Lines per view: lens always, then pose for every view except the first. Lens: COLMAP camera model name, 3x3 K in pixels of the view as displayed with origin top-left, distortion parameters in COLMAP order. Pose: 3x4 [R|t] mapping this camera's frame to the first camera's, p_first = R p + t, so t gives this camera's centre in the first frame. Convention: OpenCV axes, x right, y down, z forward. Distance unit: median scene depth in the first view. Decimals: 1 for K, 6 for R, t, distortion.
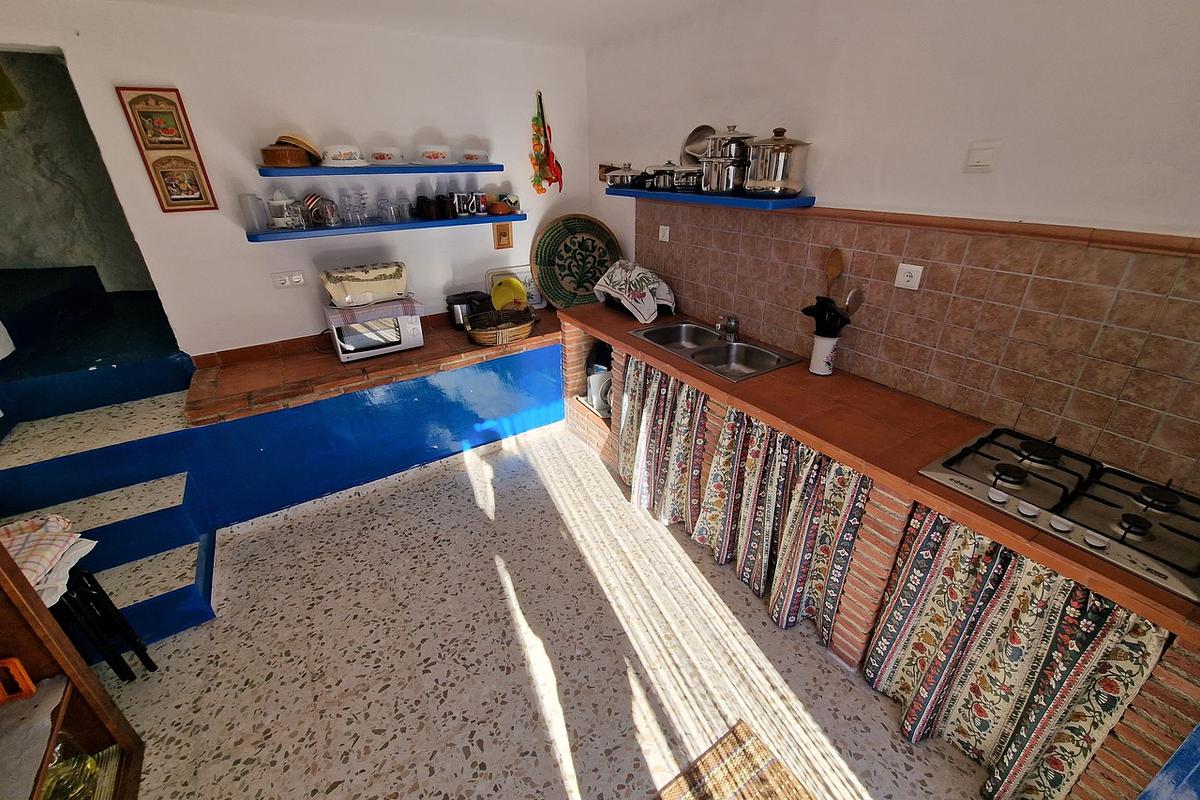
lens RADIAL K [[492.3, 0, 600.6], [0, 492.3, 399.4], [0, 0, 1]] dist [-0.000615, -0.003636]
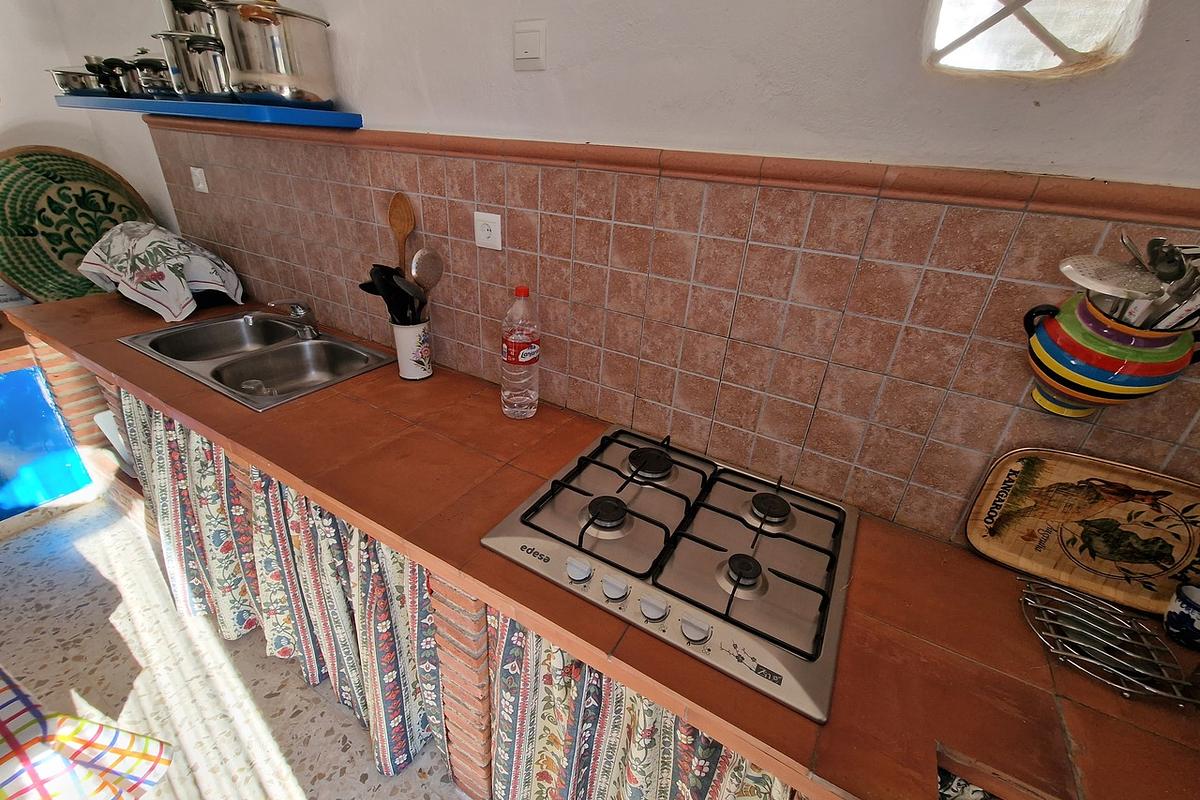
lens RADIAL K [[492.3, 0, 594.9], [0, 492.3, 396.3], [0, 0, 1]] dist [-0.000615, -0.003636]
pose [[0.882101, -0.145212, 0.448120, 0.448594], [0.133998, 0.989351, 0.056828, -0.039370], [-0.451600, 0.009920, 0.892165, 0.335567]]
